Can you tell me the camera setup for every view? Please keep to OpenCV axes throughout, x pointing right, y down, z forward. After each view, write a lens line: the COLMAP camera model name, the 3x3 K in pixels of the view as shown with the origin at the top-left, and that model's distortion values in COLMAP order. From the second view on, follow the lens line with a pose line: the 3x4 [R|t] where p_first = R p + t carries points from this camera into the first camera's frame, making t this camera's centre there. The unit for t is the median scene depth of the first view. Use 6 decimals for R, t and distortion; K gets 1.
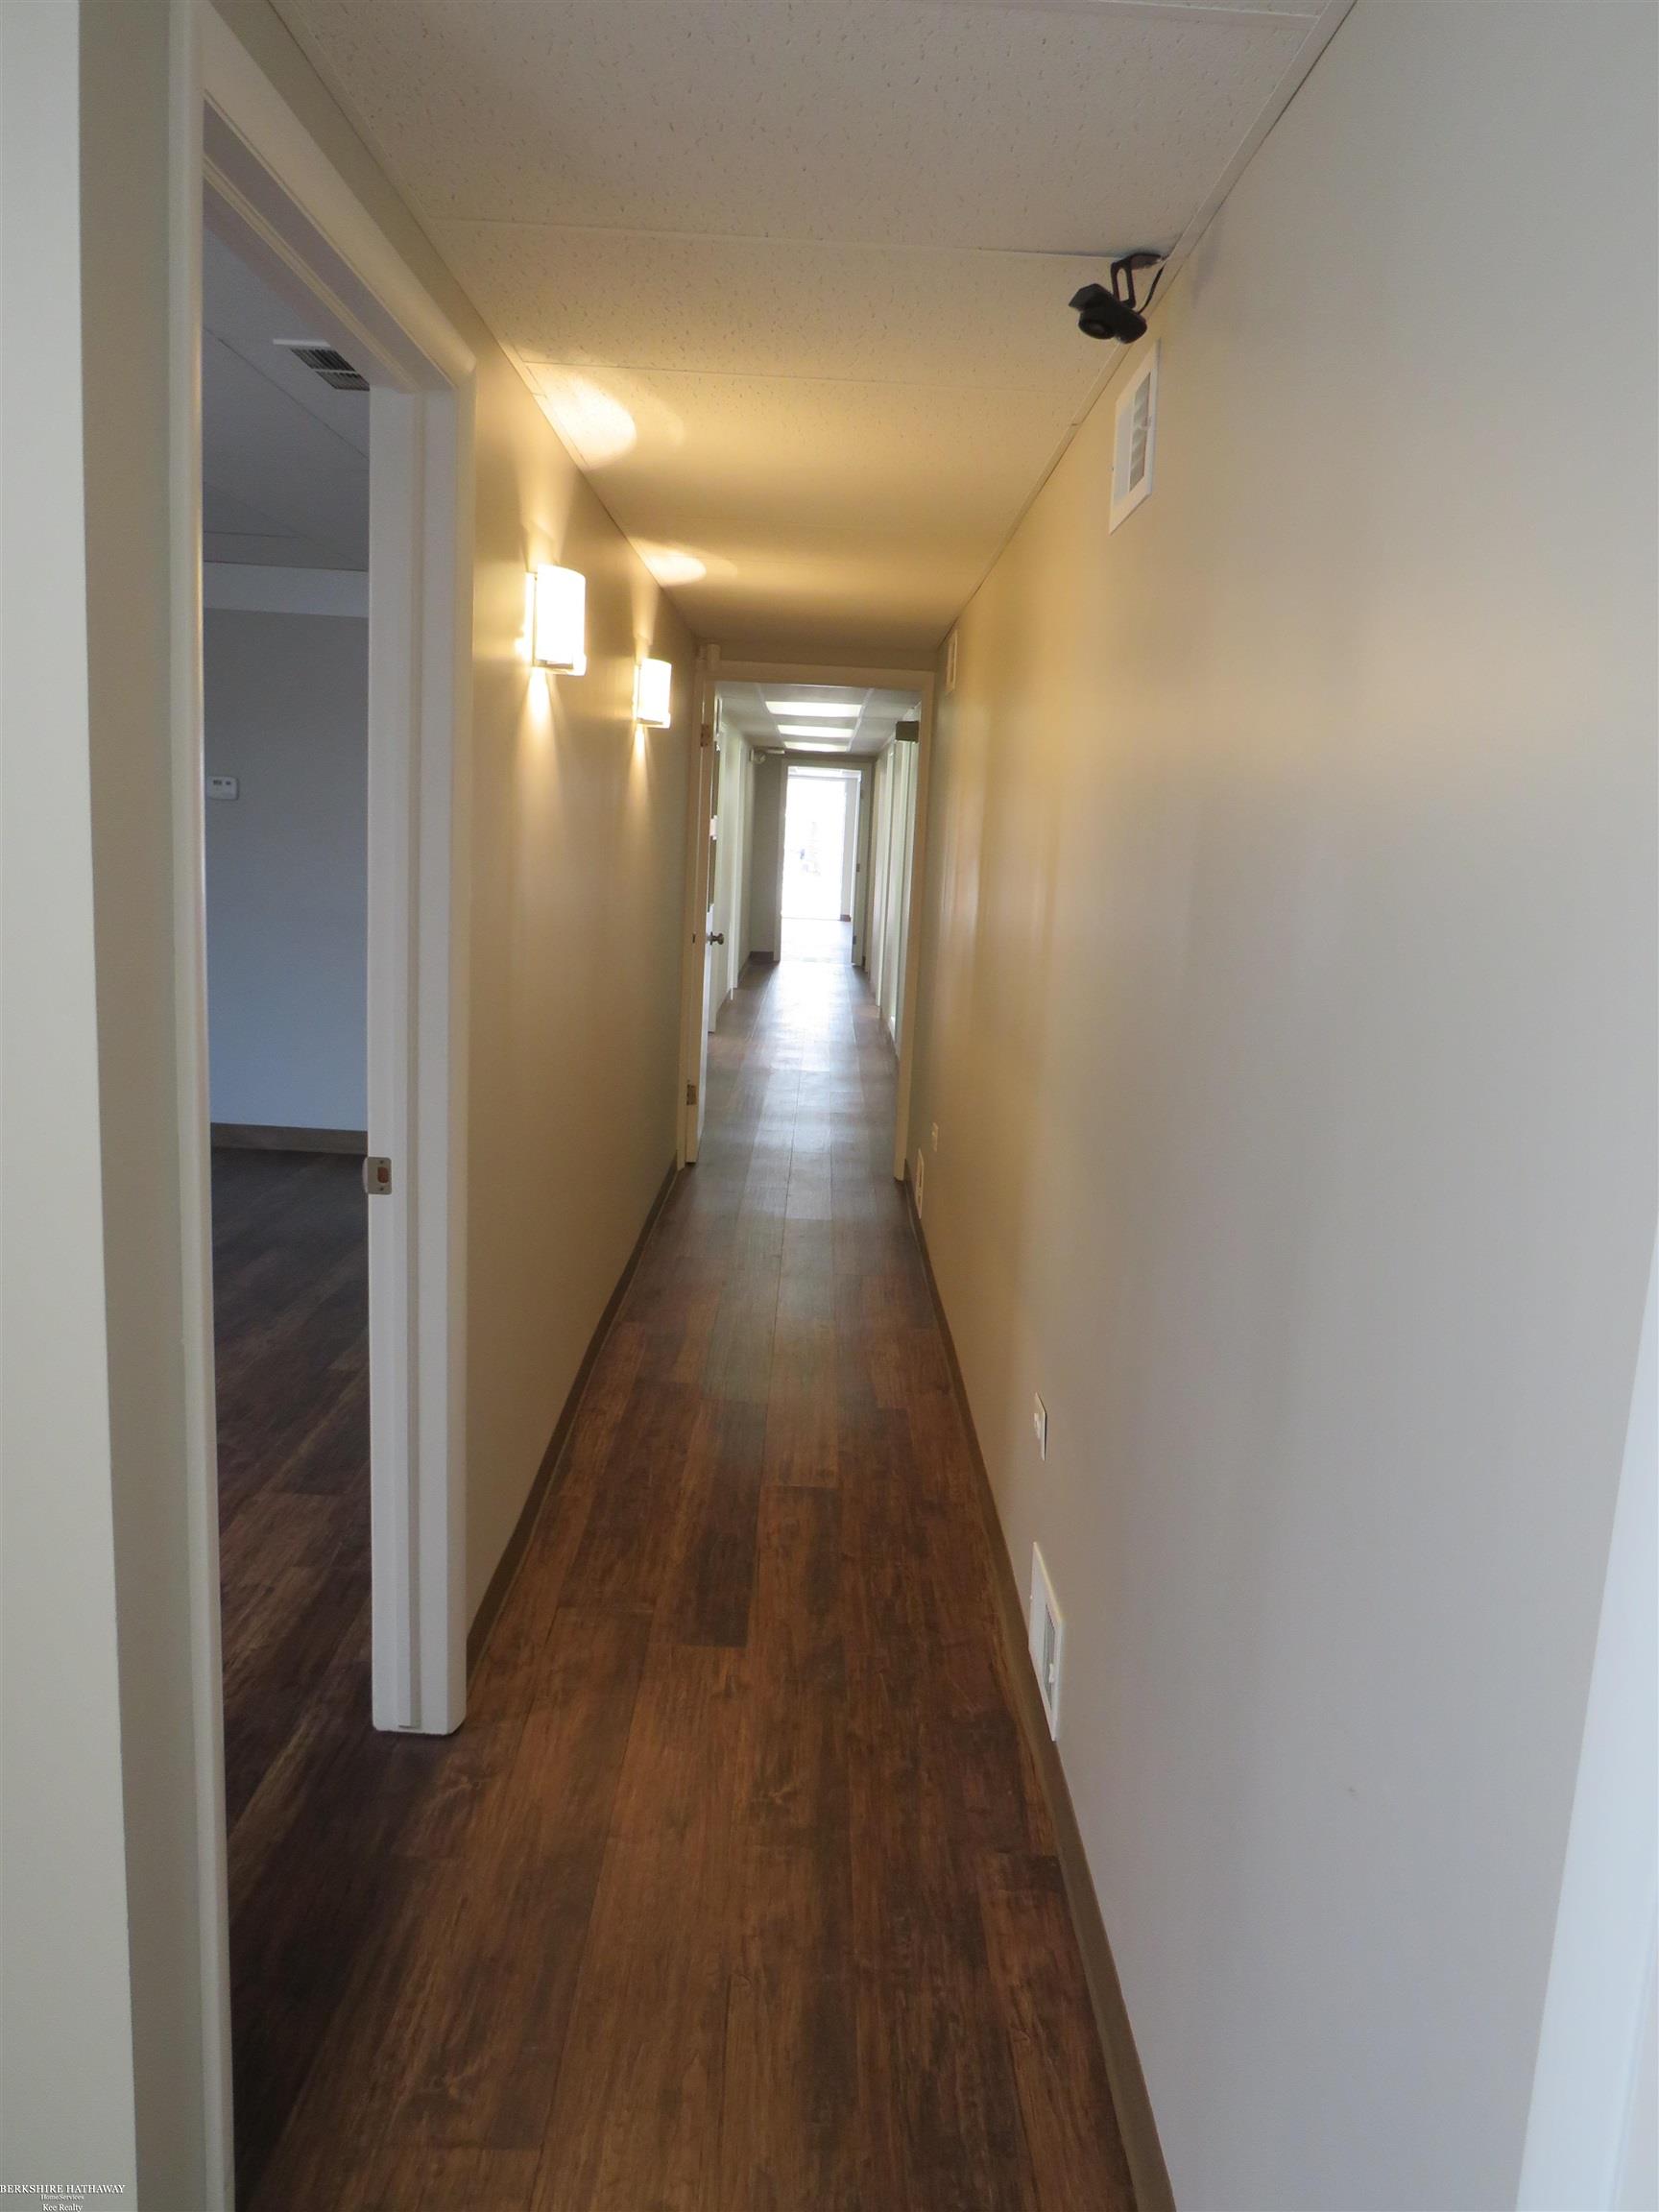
lens RADIAL K [[1593.2, 0, 829.5], [0, 1593.2, 1106.0], [0, 0, 1]] dist [-0.022506, 0.005630]
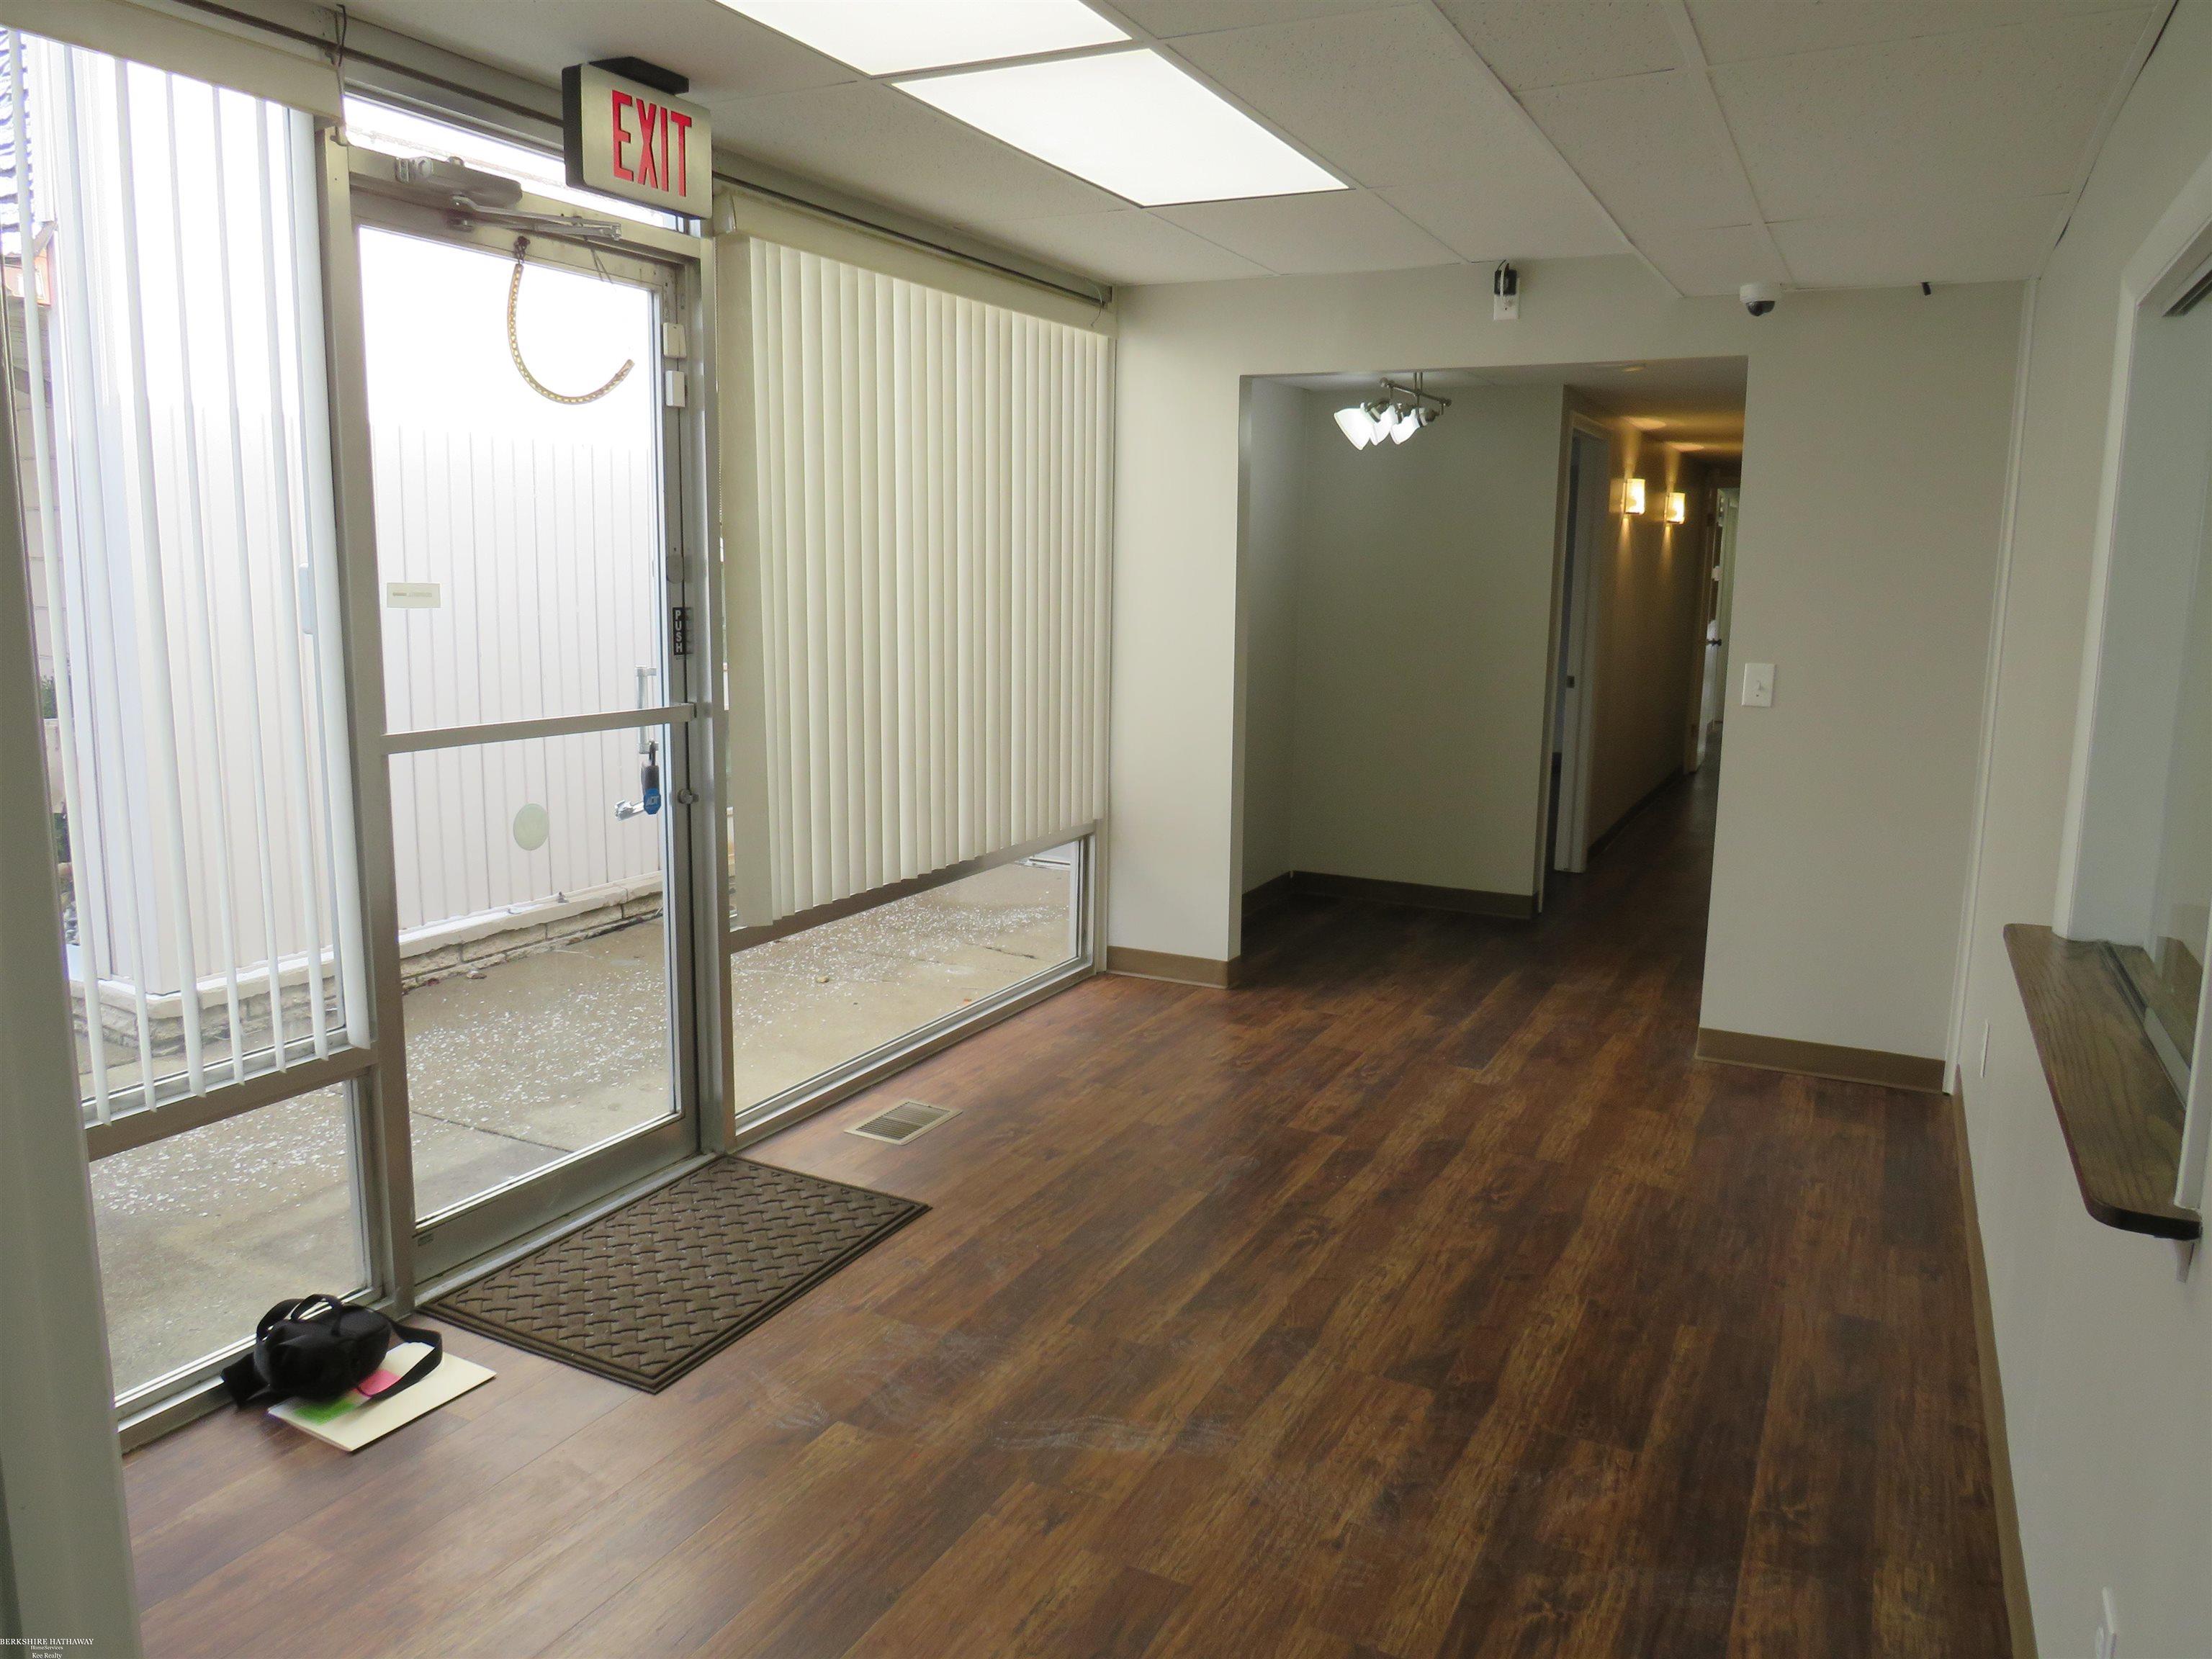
lens RADIAL K [[1593.2, 0, 1106.0], [0, 1593.2, 829.5], [0, 0, 1]] dist [-0.022506, 0.005630]
pose [[0.890342, 0.035547, -0.453903, 0.188464], [-0.050665, 0.998491, -0.021183, 0.255688], [0.452465, 0.041857, 0.890799, -1.225837]]
